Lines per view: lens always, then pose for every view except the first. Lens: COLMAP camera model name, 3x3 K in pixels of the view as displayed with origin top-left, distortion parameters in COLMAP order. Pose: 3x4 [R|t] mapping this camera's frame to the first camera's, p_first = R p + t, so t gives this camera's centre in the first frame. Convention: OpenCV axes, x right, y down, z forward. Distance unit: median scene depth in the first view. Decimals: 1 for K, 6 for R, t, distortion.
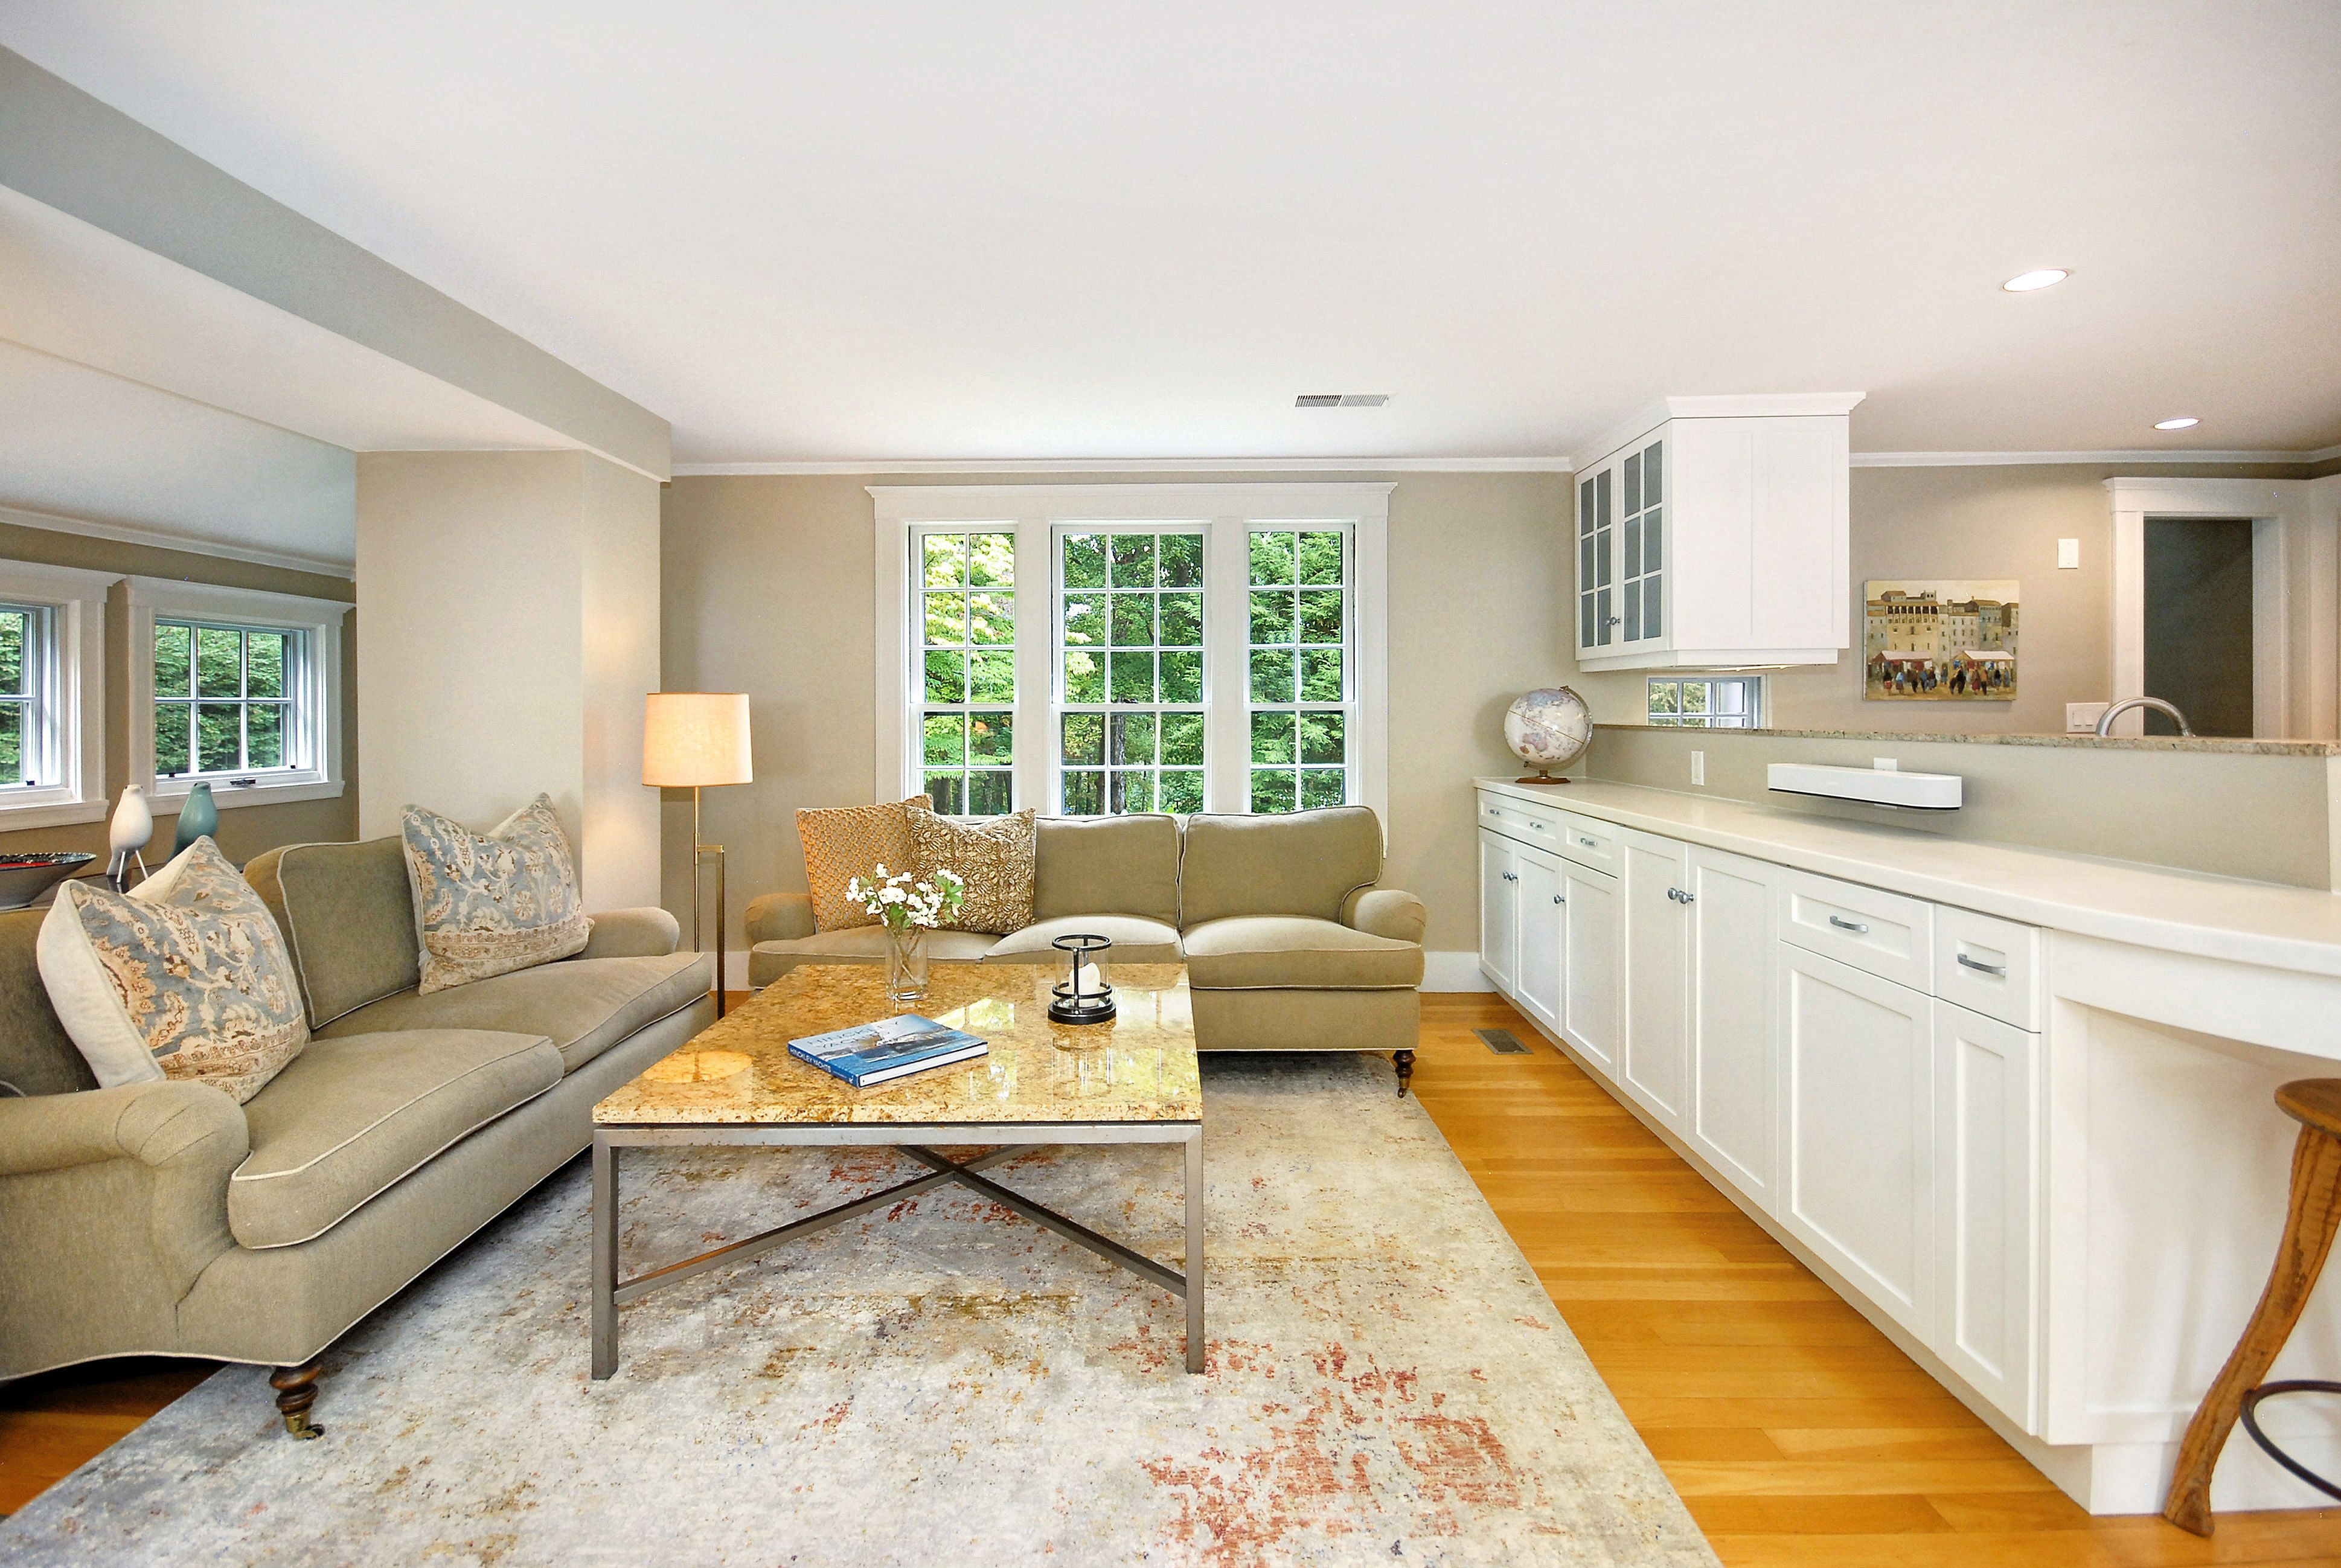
lens RADIAL K [[1085.9, 0, 1116.8], [0, 1085.9, 723.9], [0, 0, 1]] dist [-0.003194, -0.000338]
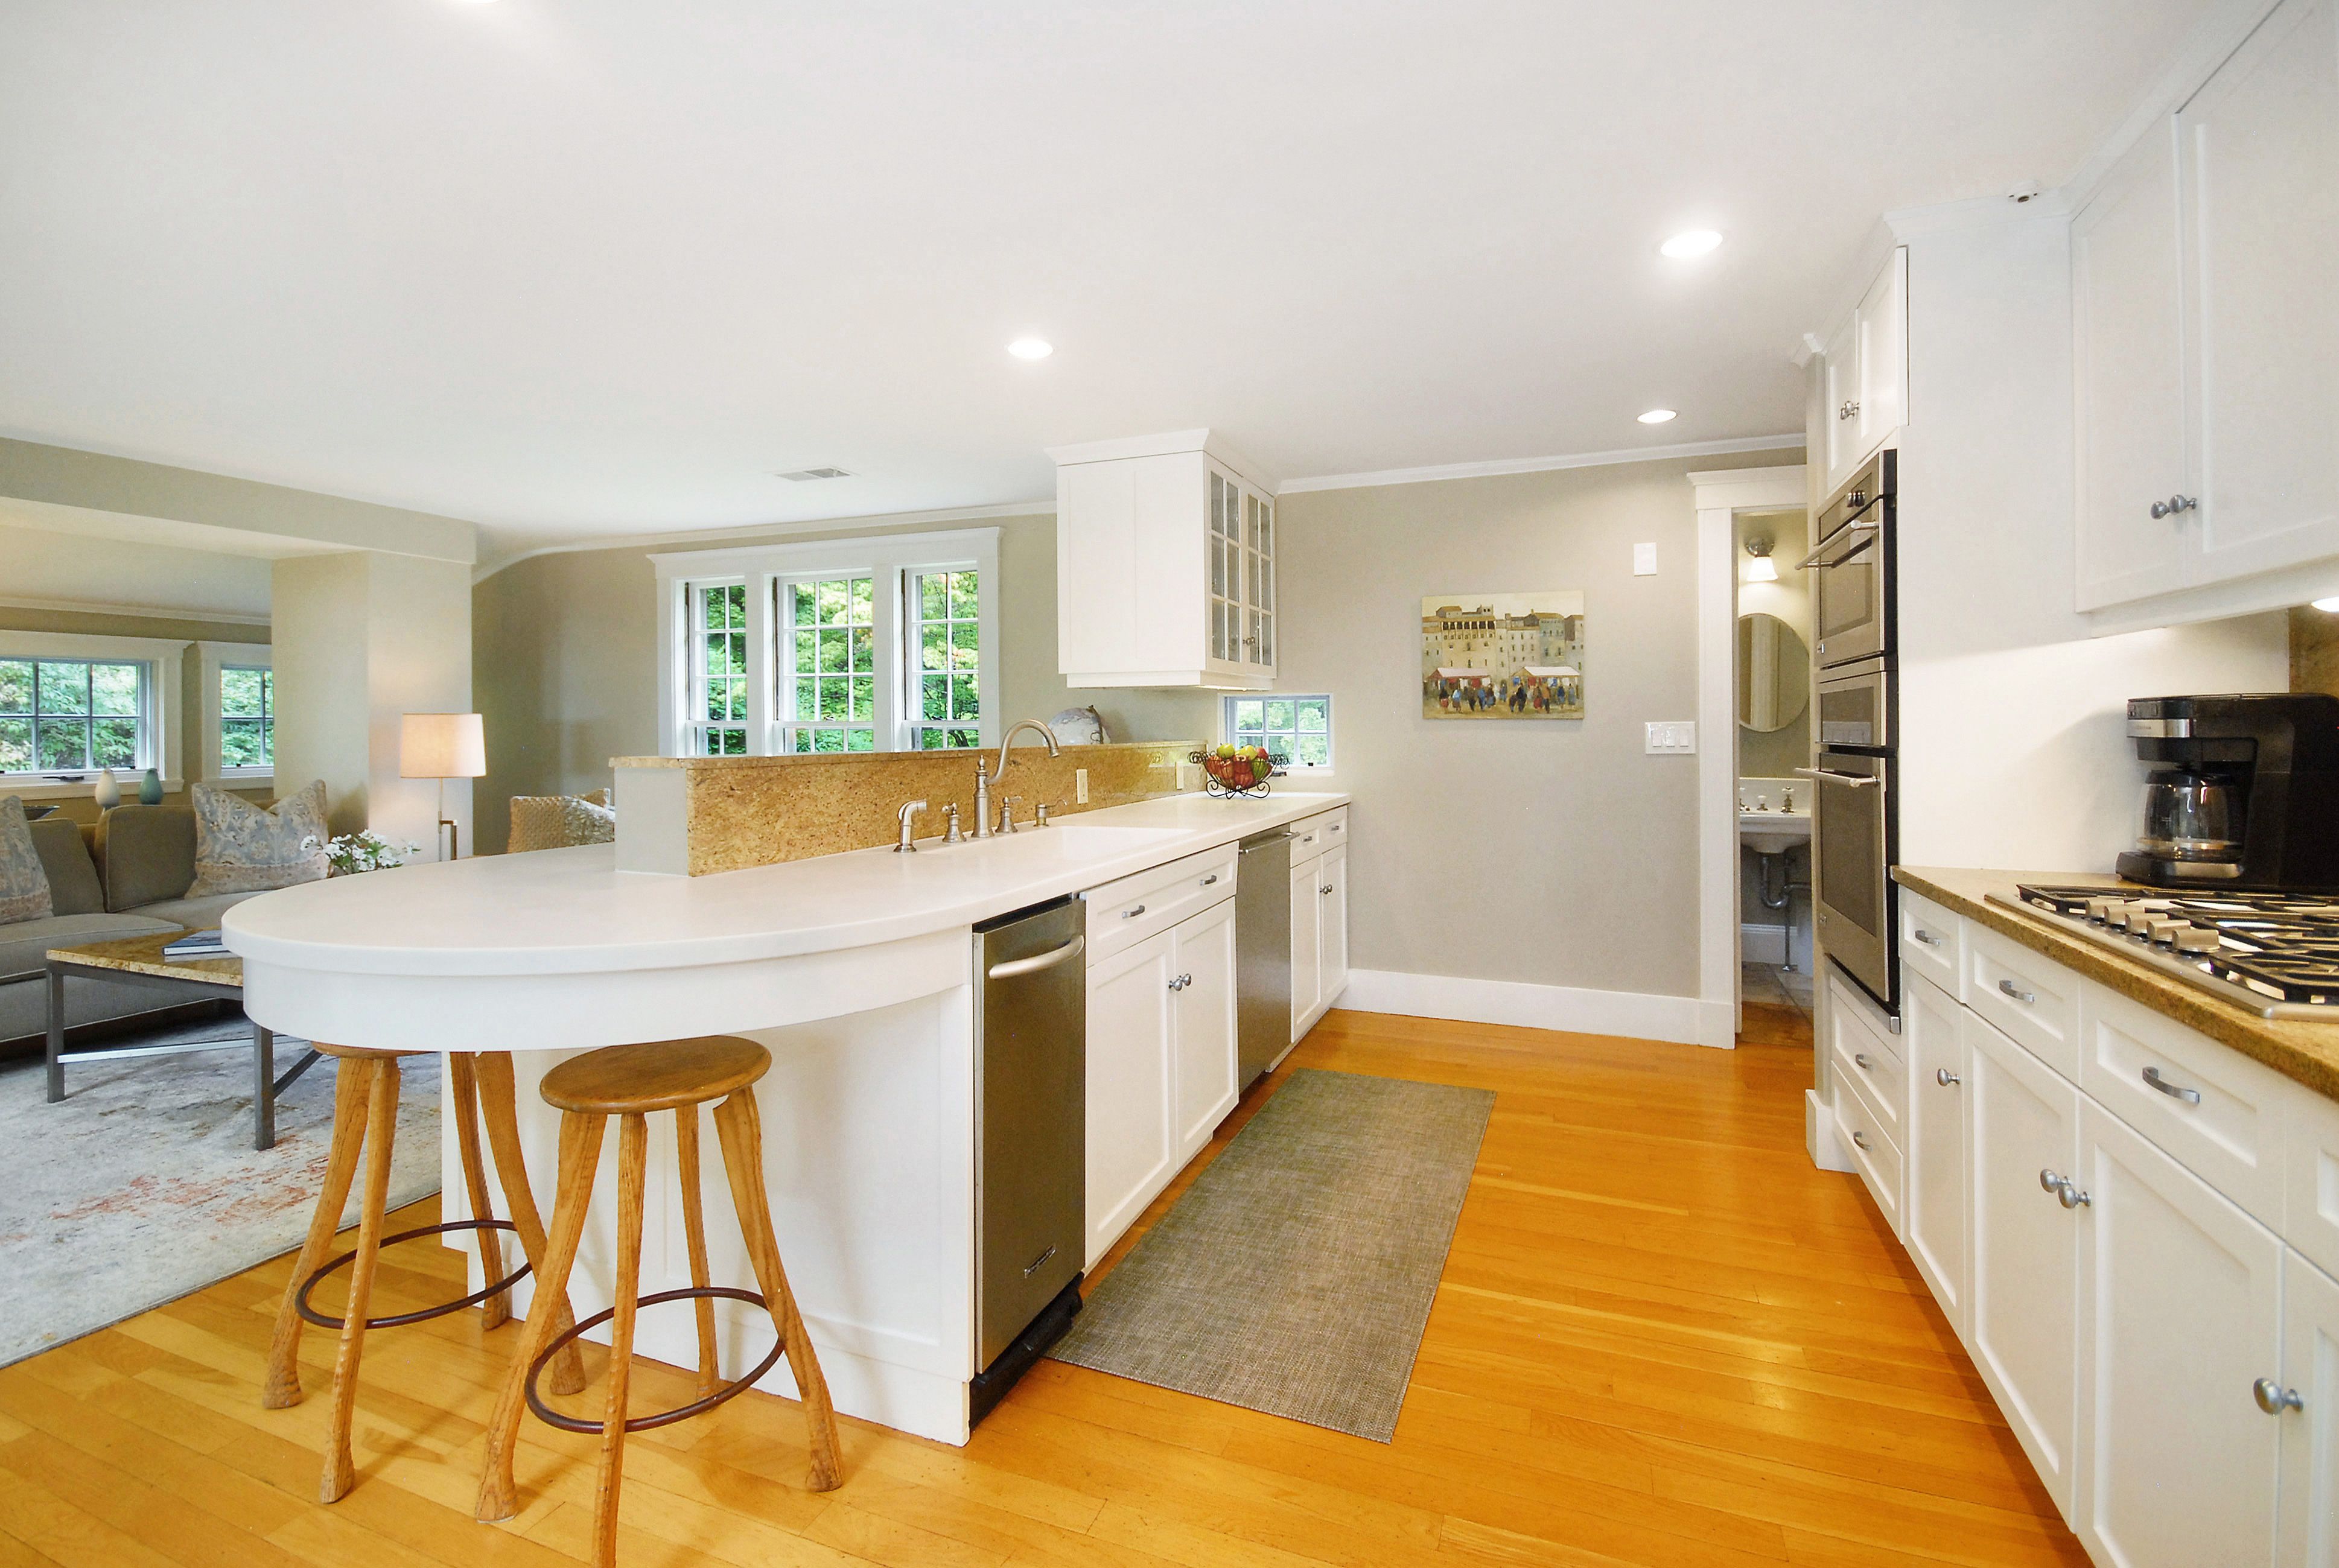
lens RADIAL K [[1090.1, 0, 1175.7], [0, 1090.1, 725.9], [0, 0, 1]] dist [-0.000289, -0.010081]
pose [[0.935913, 0.003889, -0.352209, 1.024096], [-0.006303, 0.999964, -0.005706, -0.009875], [0.352174, 0.007561, 0.935904, -0.004374]]
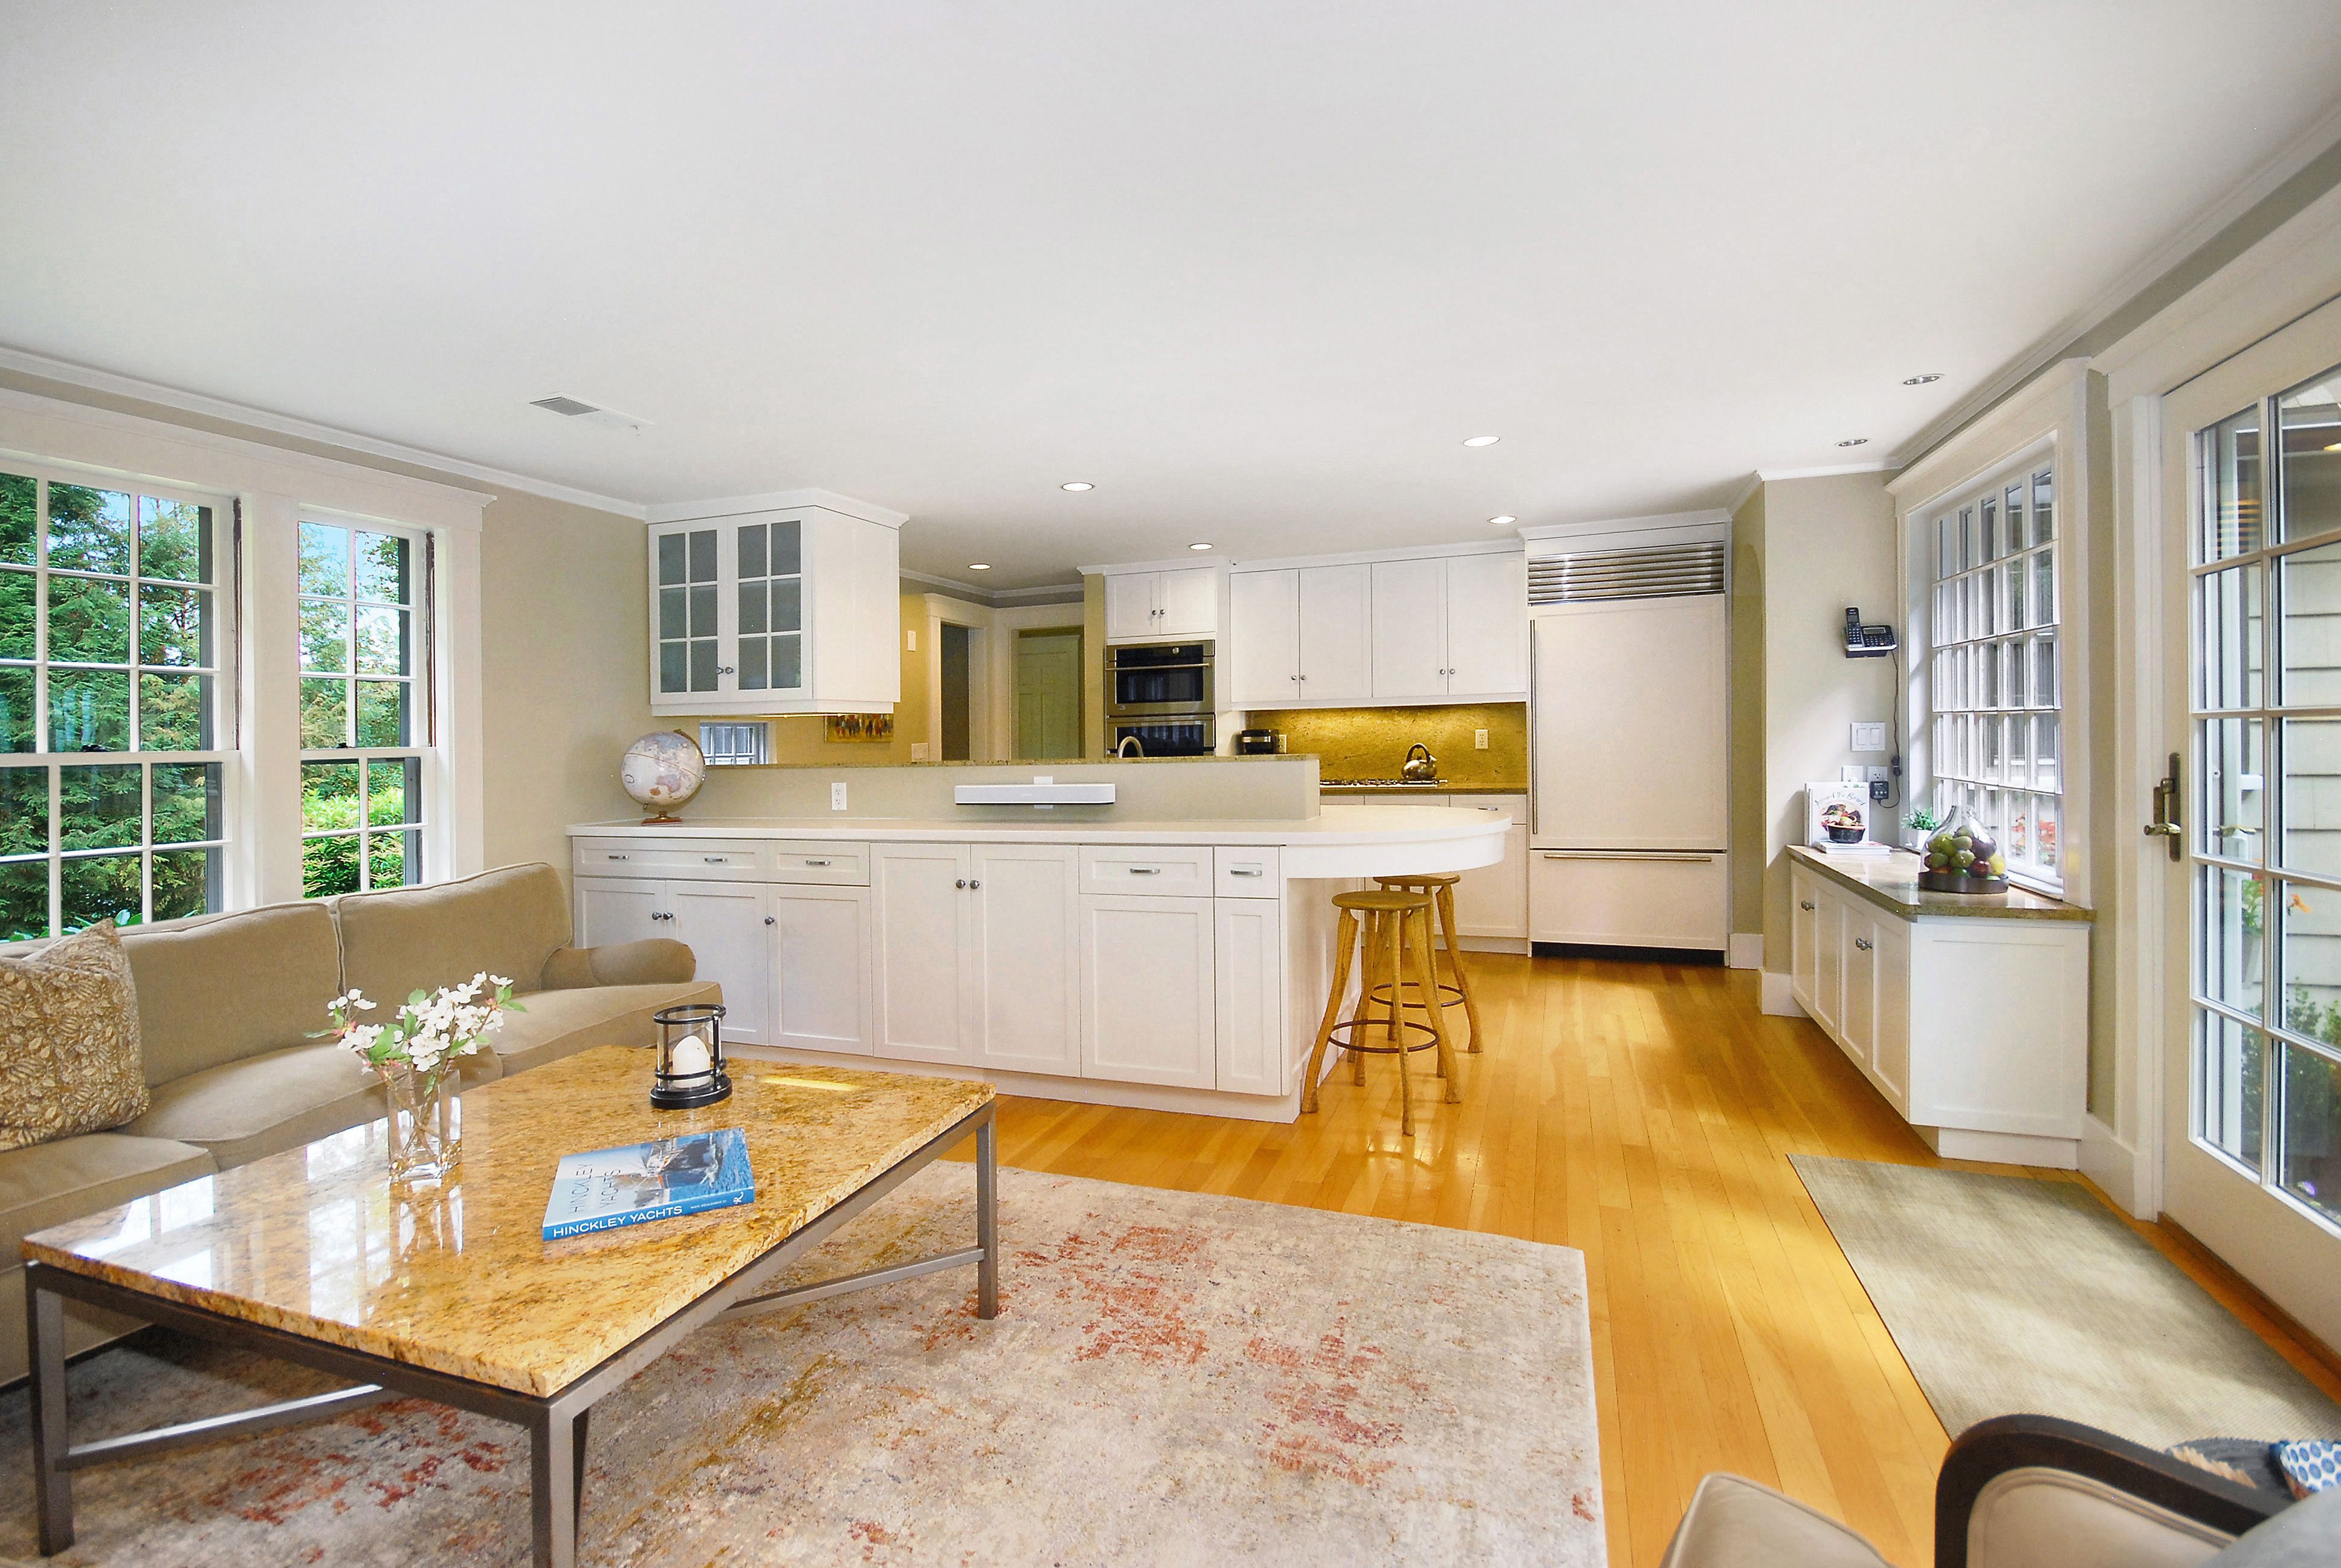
lens RADIAL K [[1102.2, 0, 1208.8], [0, 1102.2, 780.0], [0, 0, 1]] dist [0.018263, -0.010526]
pose [[0.288897, -0.036928, 0.956648, -0.533843], [0.029336, 0.999128, 0.029709, -0.002843], [-0.956911, 0.019481, 0.289729, 0.232146]]
